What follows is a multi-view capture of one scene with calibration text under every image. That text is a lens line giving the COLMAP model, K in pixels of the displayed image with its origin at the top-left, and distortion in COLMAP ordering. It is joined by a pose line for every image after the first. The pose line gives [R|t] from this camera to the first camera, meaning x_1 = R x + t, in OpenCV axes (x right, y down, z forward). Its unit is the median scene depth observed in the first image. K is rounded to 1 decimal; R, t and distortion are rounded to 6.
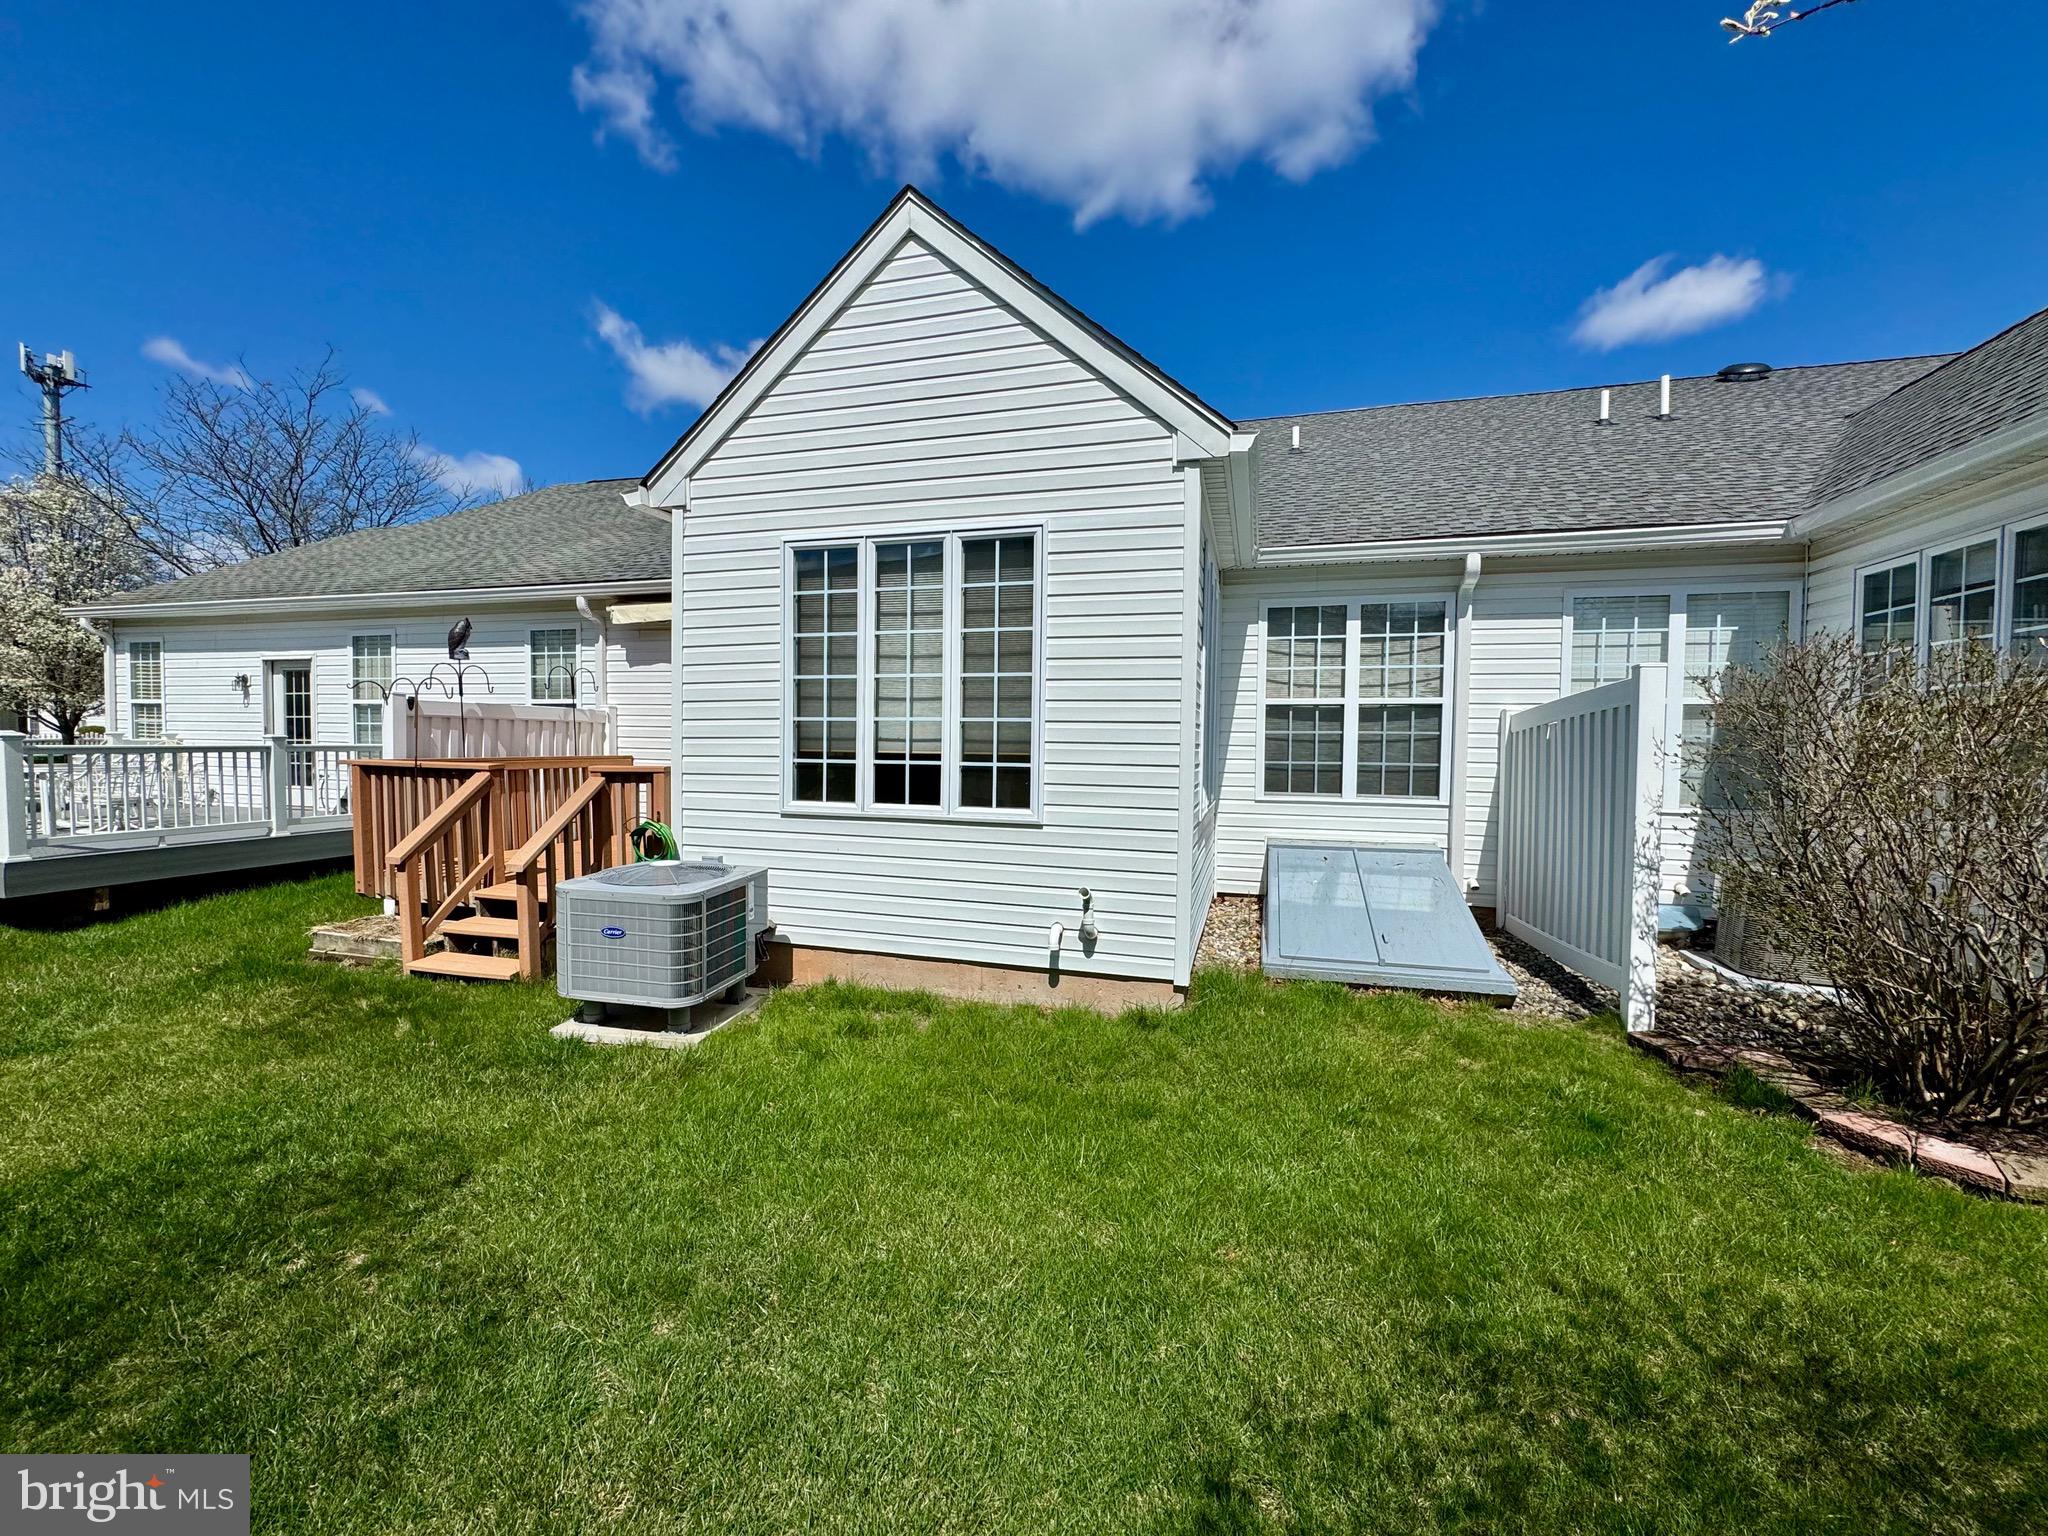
lens RADIAL K [[818.3, 0, 1028.6], [0, 818.3, 772.4], [0, 0, 1]] dist [-0.002412, -0.000169]
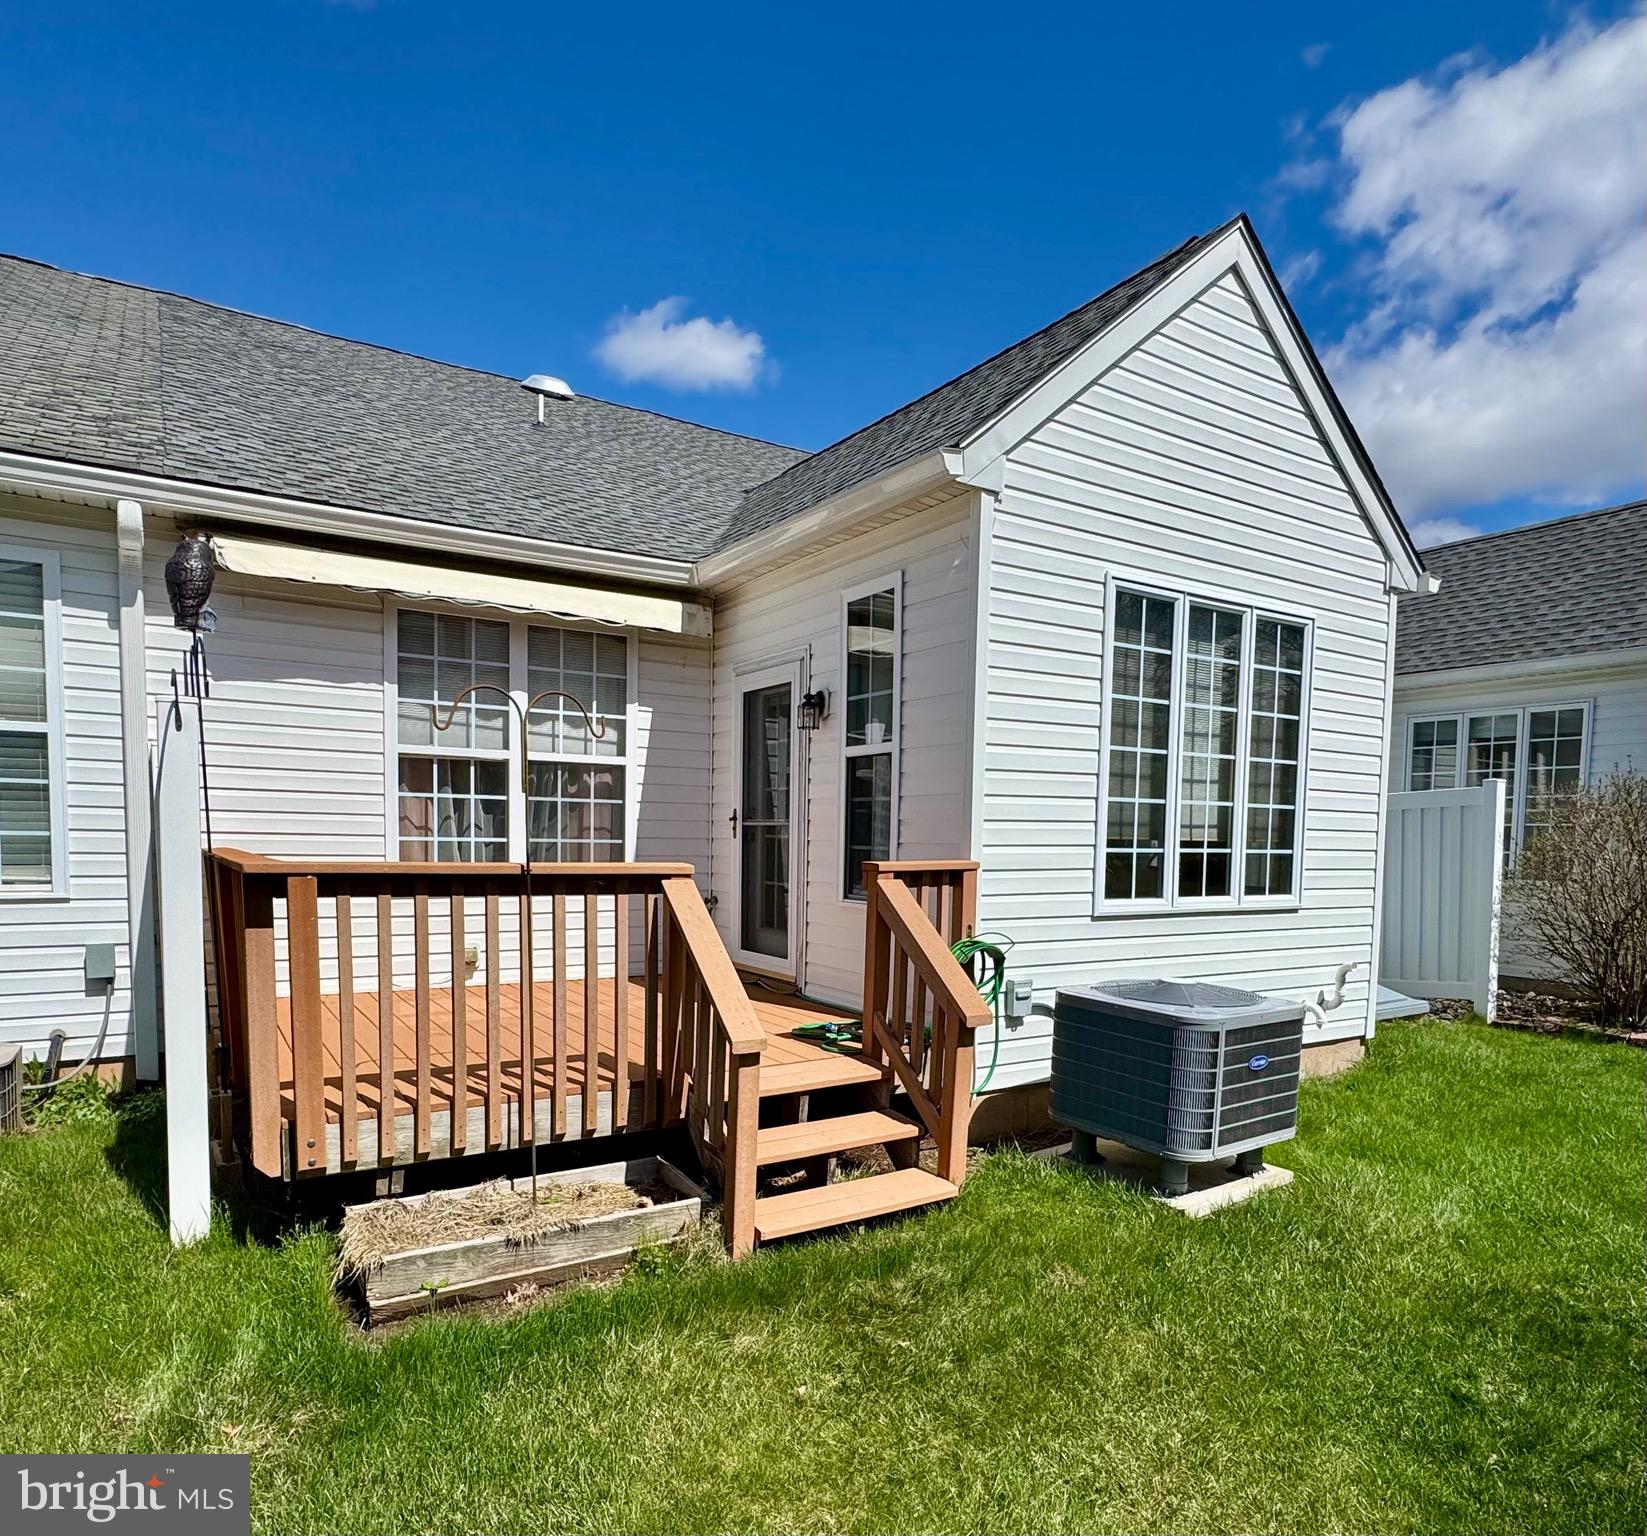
lens RADIAL K [[1057.1, 0, 851.3], [0, 1057.1, 918.7], [0, 0, 1]] dist [-0.024856, 0.001147]
pose [[0.659640, -0.065403, 0.748730, -1.266907], [0.013710, 0.997088, 0.075019, -0.029934], [-0.751456, -0.039220, 0.658616, 0.503522]]
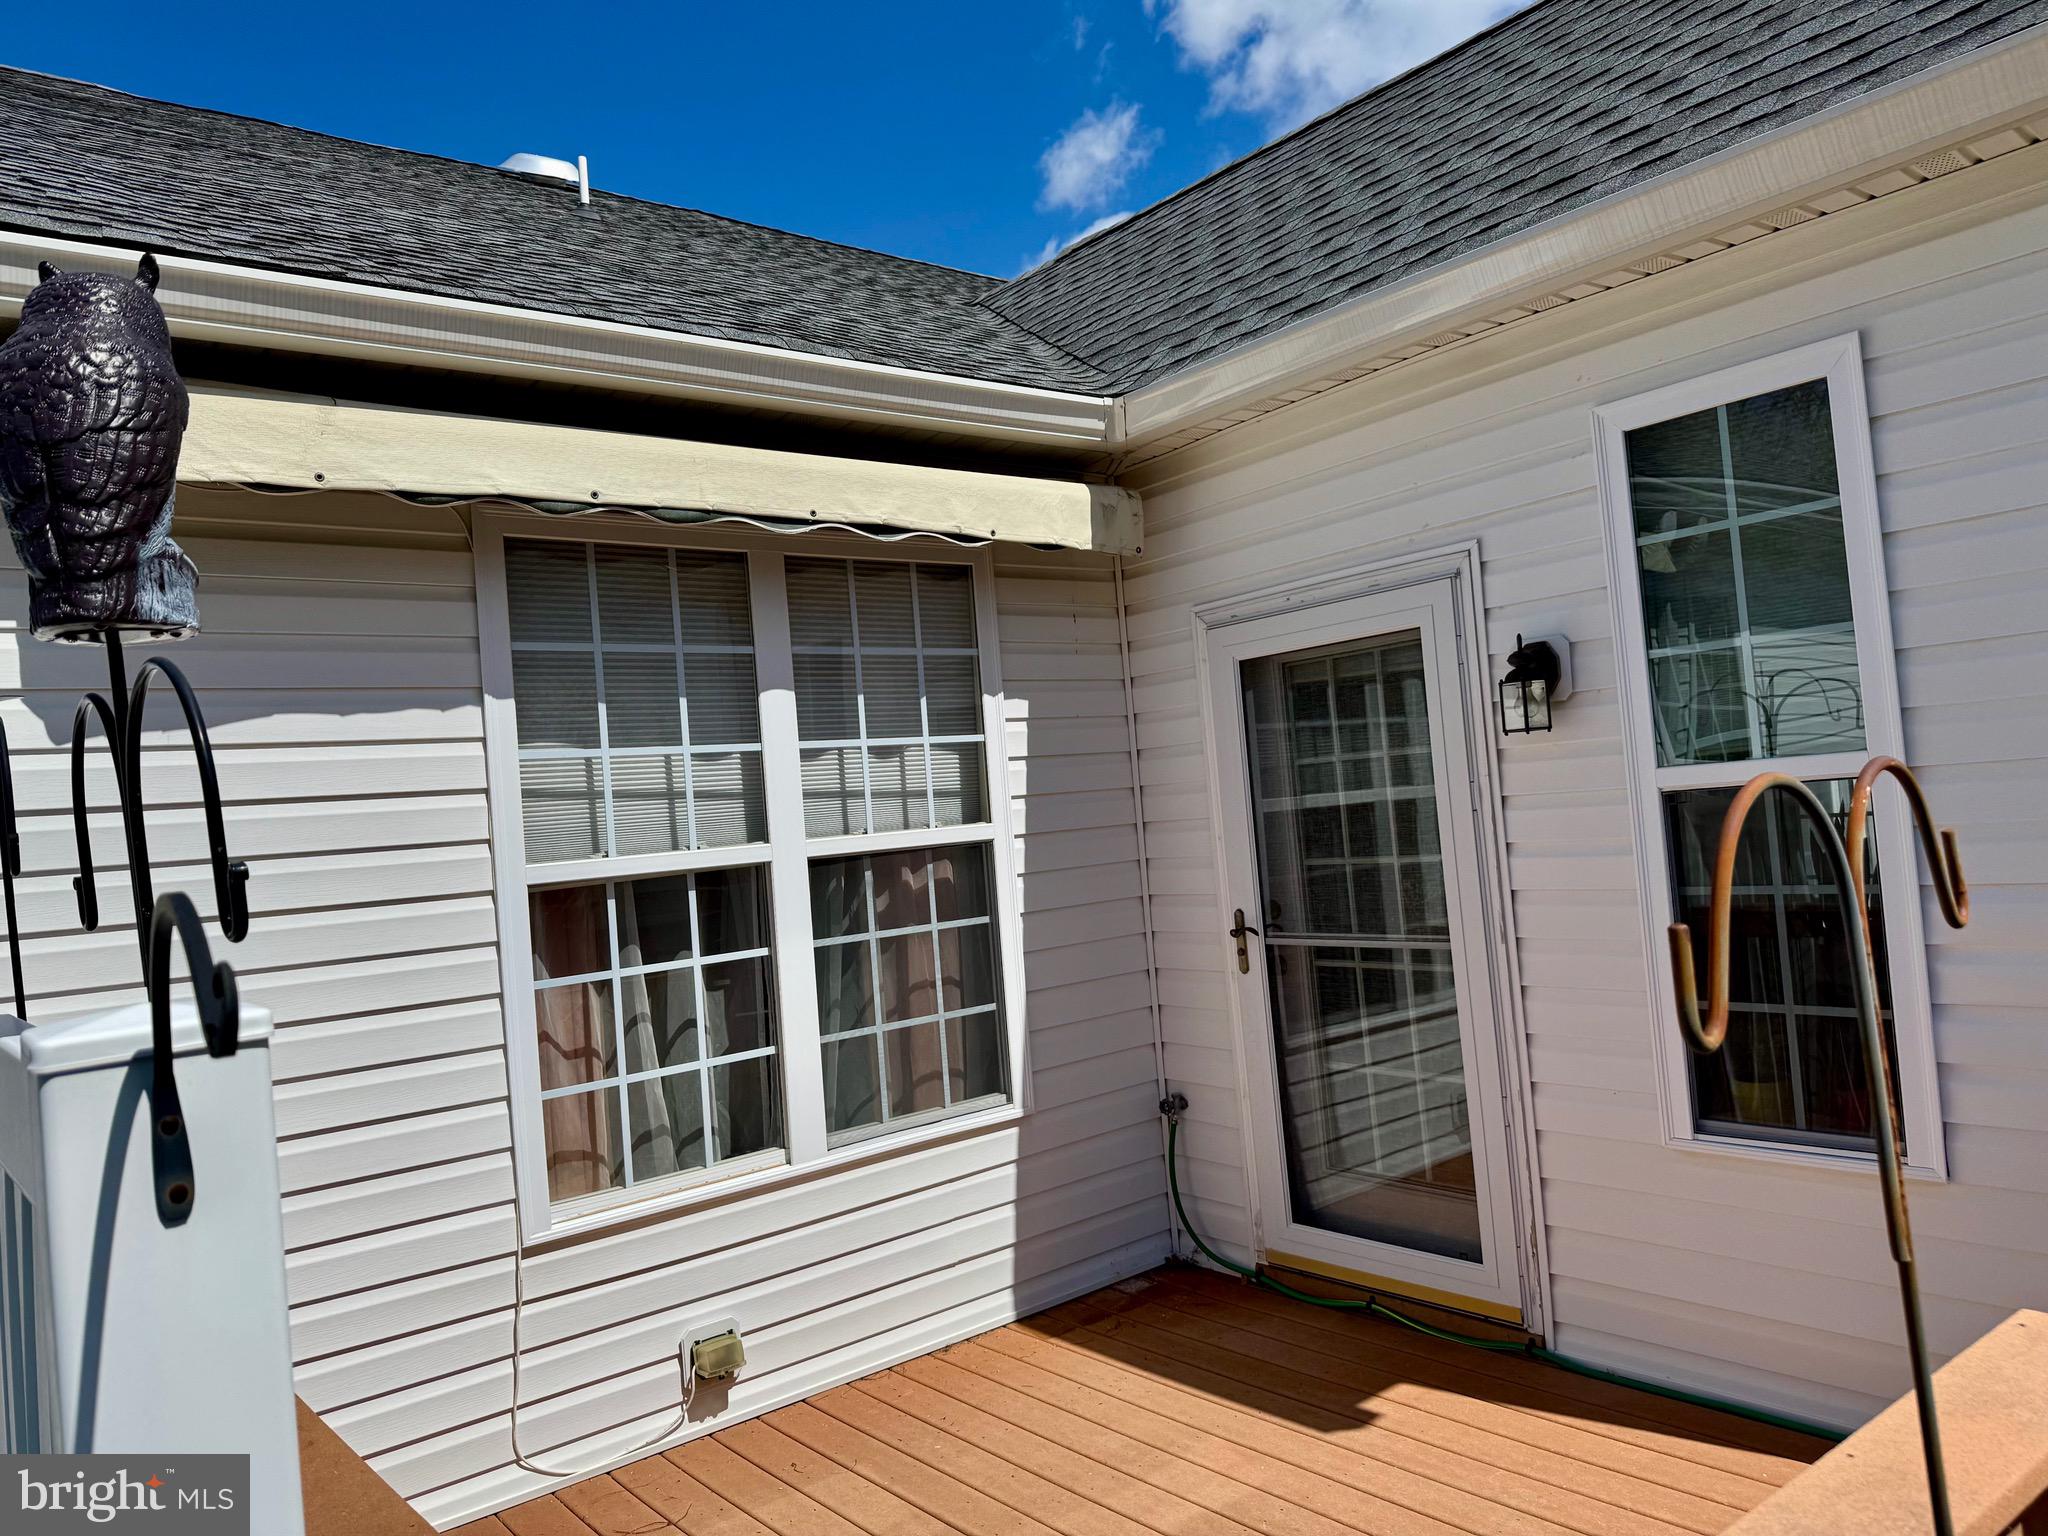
lens RADIAL K [[1460.0, 0, 1024.8], [0, 1460.0, 749.7], [0, 0, 1]] dist [0.051609, -0.003940]
pose [[0.576939, -0.031420, 0.816183, -0.362801], [0.118996, 0.991832, -0.045934, -0.693570], [-0.808073, 0.123623, 0.575965, 4.150496]]
